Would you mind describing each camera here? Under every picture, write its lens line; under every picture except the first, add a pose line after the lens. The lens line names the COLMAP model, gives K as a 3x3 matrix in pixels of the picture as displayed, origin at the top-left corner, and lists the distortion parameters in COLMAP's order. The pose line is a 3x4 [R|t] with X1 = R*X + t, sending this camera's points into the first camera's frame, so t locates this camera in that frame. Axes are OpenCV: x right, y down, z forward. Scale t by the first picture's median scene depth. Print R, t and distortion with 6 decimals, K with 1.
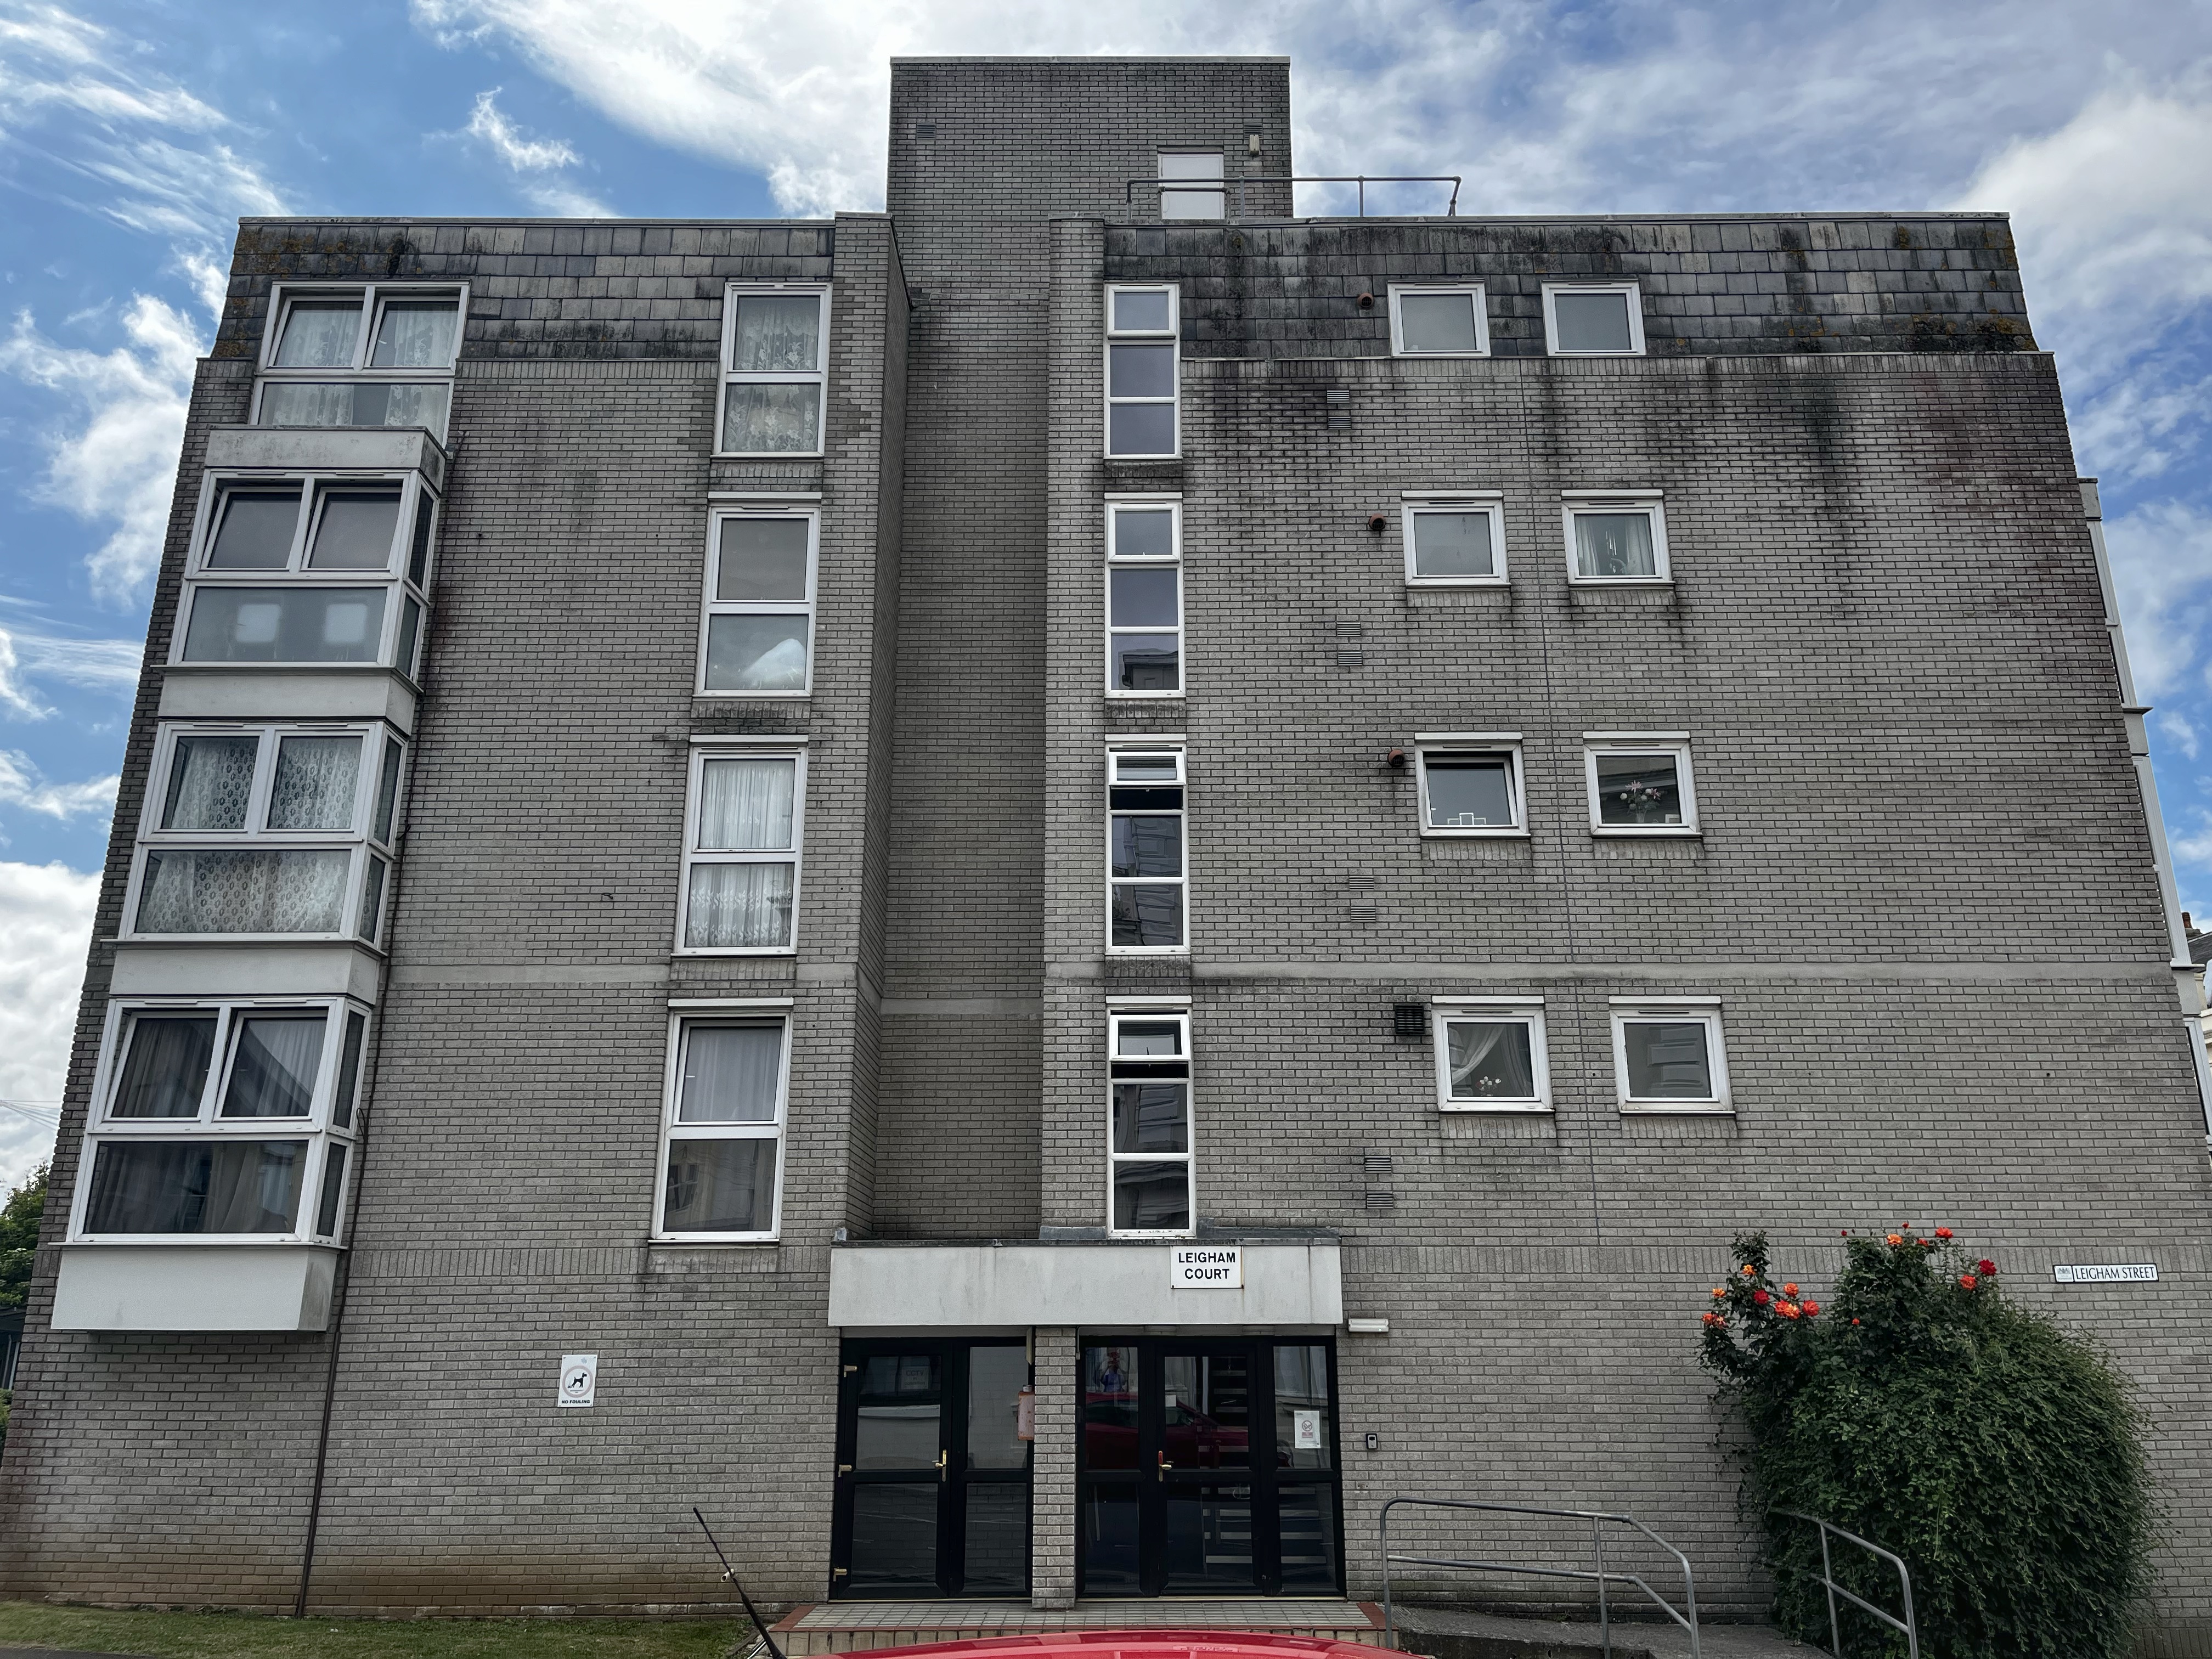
lens RADIAL K [[1698.7, 0, 1107.0], [0, 1698.7, 720.0], [0, 0, 1]] dist [-0.006831, -0.006364]
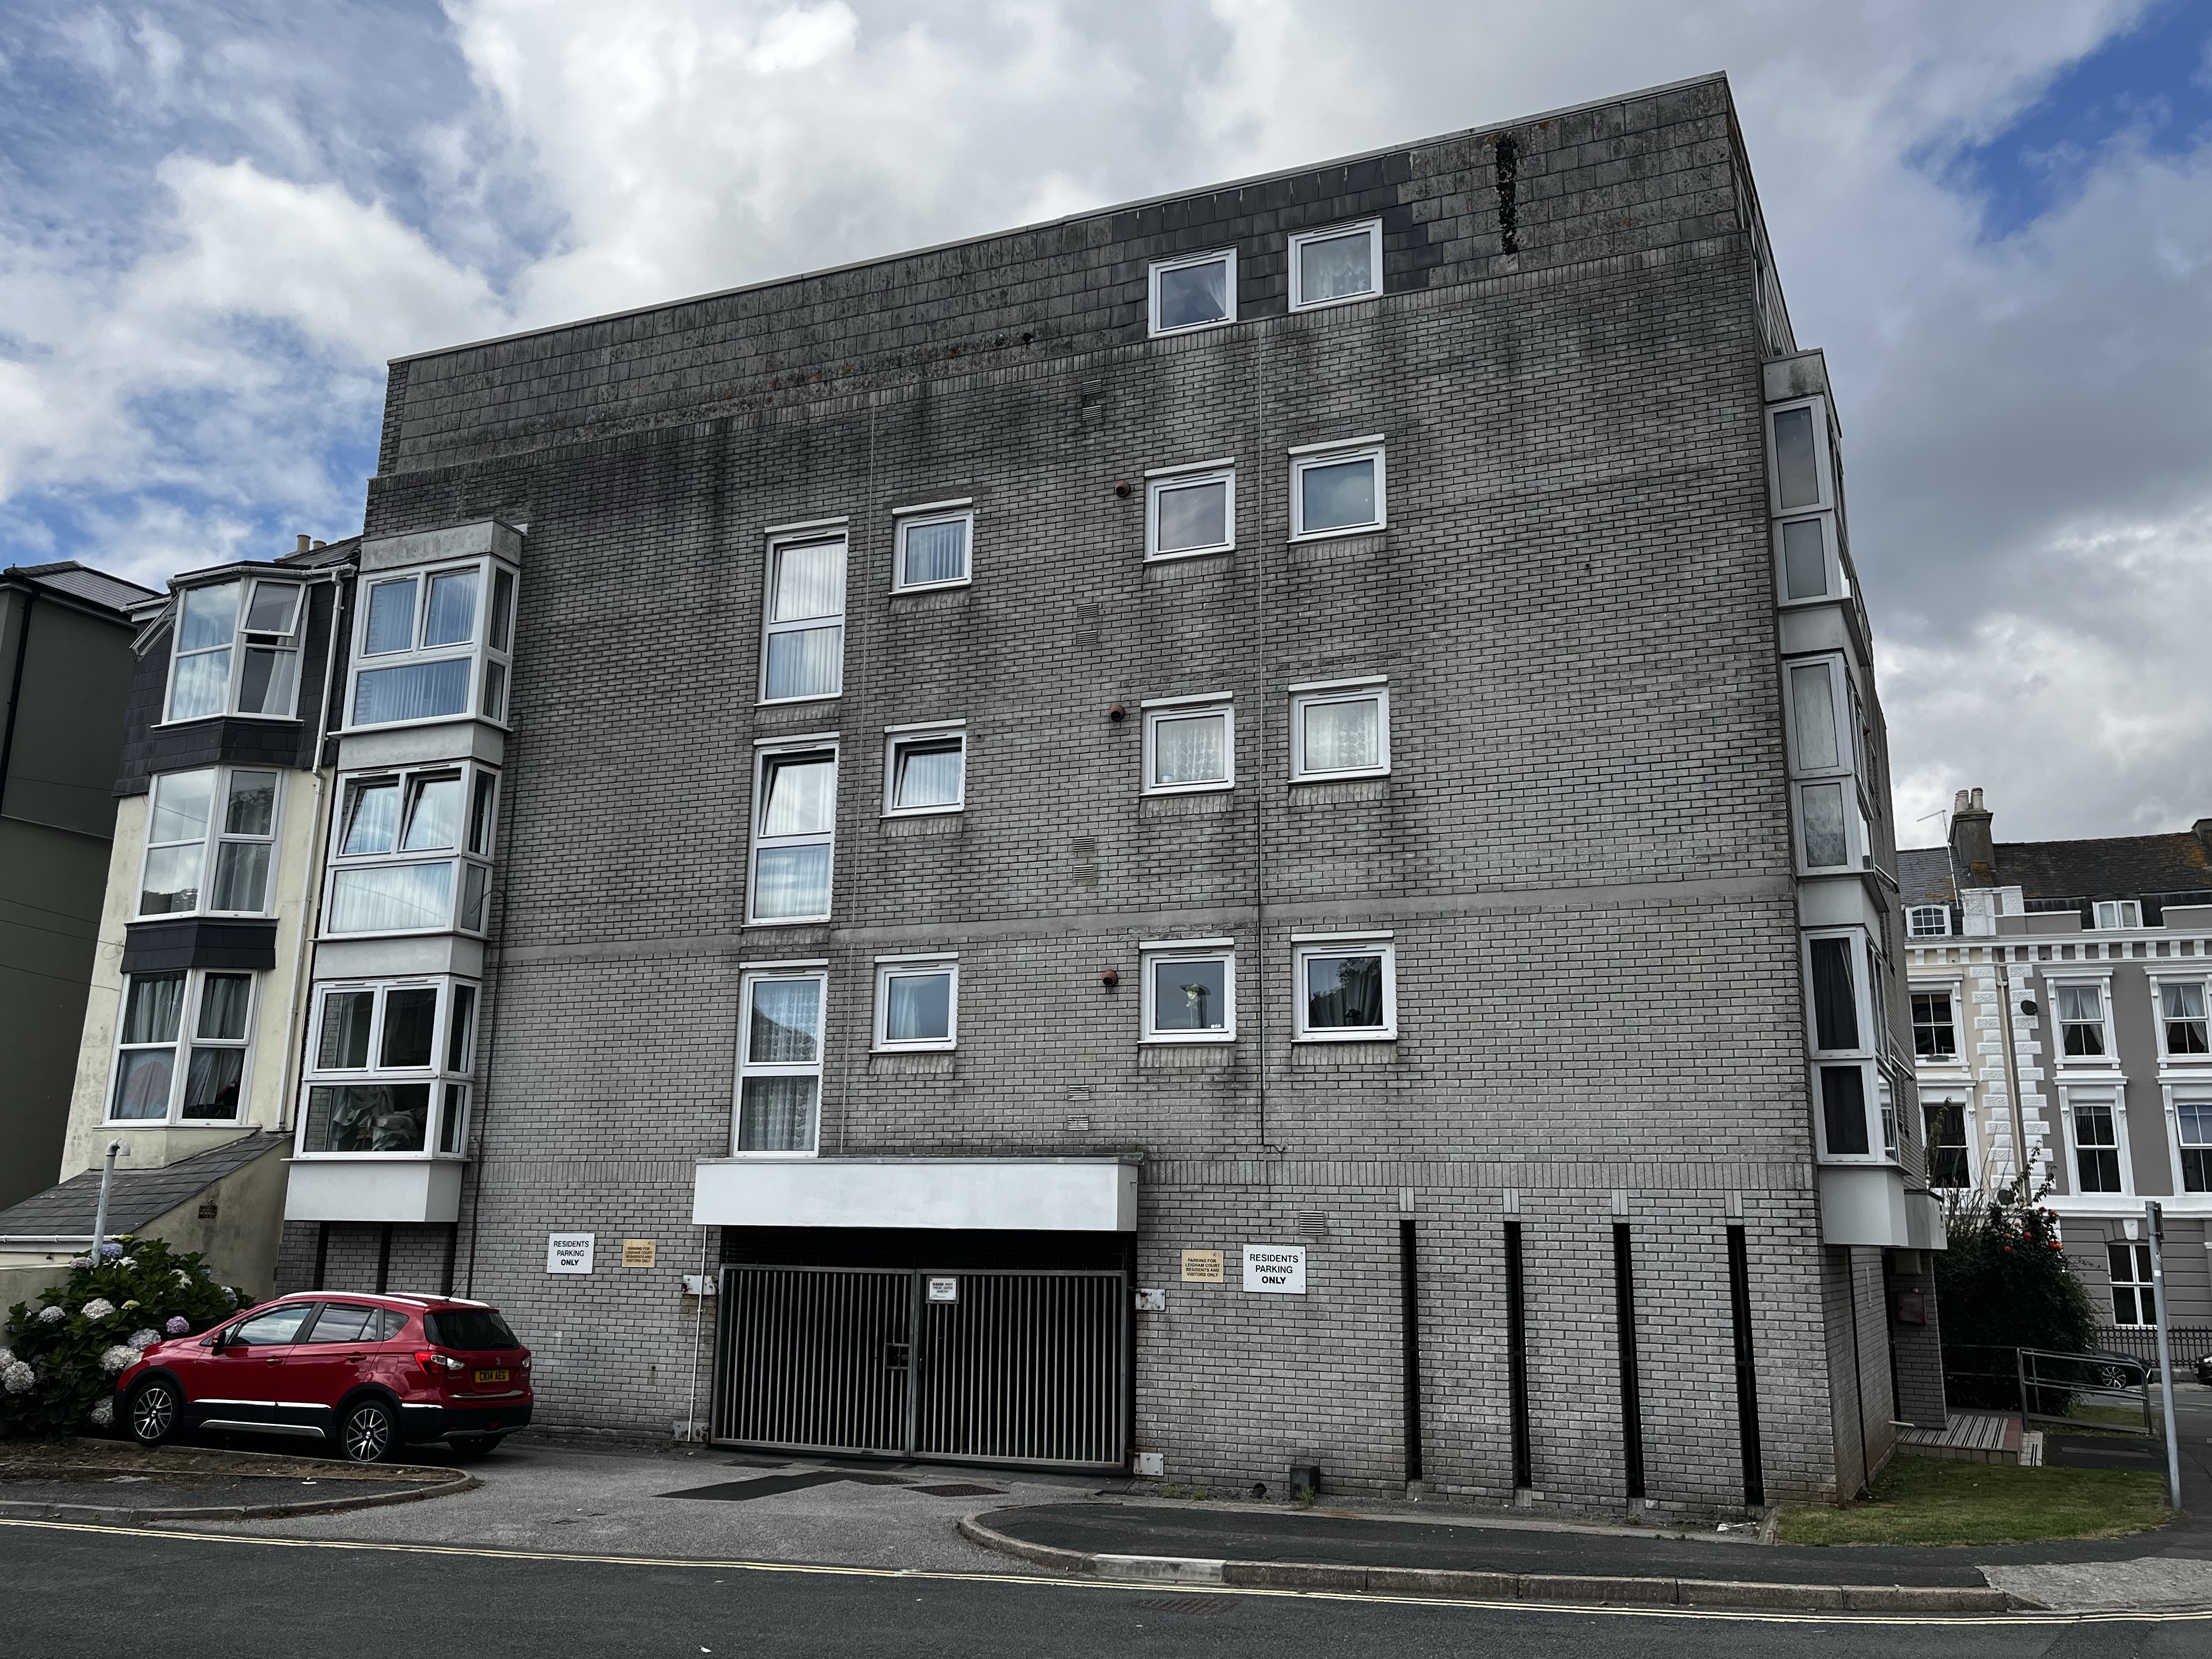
lens RADIAL K [[1659.7, 0, 1106.0], [0, 1659.7, 829.5], [0, 0, 1]] dist [0.030144, -0.005970]
pose [[0.926387, -0.068995, -0.370199, 0.512393], [0.107037, 0.990768, 0.083198, -0.001701], [0.361041, -0.116698, 0.925220, 0.000740]]
